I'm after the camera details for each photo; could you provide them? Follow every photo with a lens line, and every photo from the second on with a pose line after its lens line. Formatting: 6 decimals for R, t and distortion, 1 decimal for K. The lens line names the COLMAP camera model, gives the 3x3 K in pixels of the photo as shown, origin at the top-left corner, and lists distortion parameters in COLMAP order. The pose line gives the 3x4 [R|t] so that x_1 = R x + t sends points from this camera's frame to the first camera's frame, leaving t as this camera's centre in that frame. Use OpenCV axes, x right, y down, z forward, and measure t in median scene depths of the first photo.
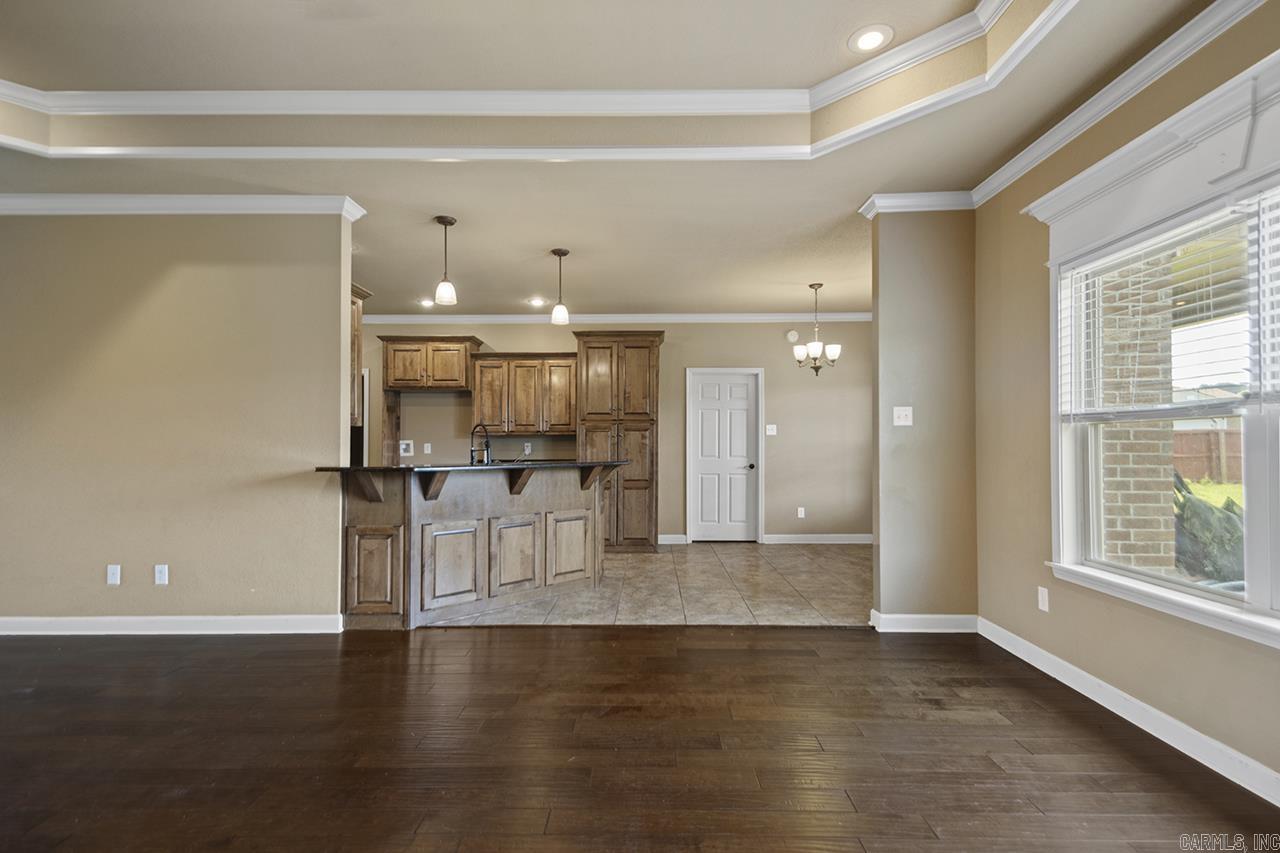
lens RADIAL K [[572.7, 0, 640.0], [0, 572.7, 426.5], [0, 0, 1]] dist [0.002811, -0.009694]
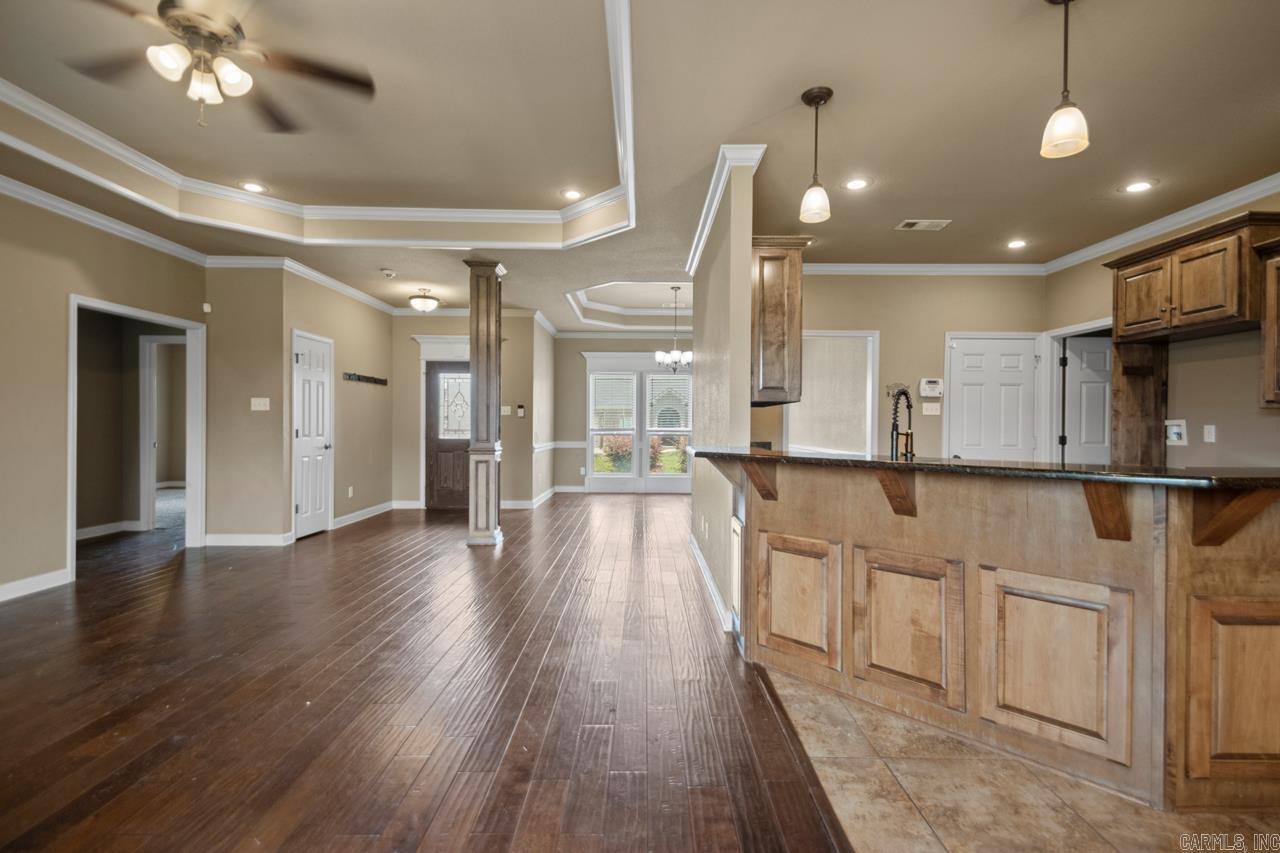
lens RADIAL K [[572.7, 0, 640.0], [0, 572.7, 426.5], [0, 0, 1]] dist [0.002811, -0.009694]
pose [[0.035219, 0.006007, -0.999362, 0.190401], [0.024490, 0.999676, 0.006872, 0.014026], [0.999080, -0.024717, 0.035060, 0.437198]]
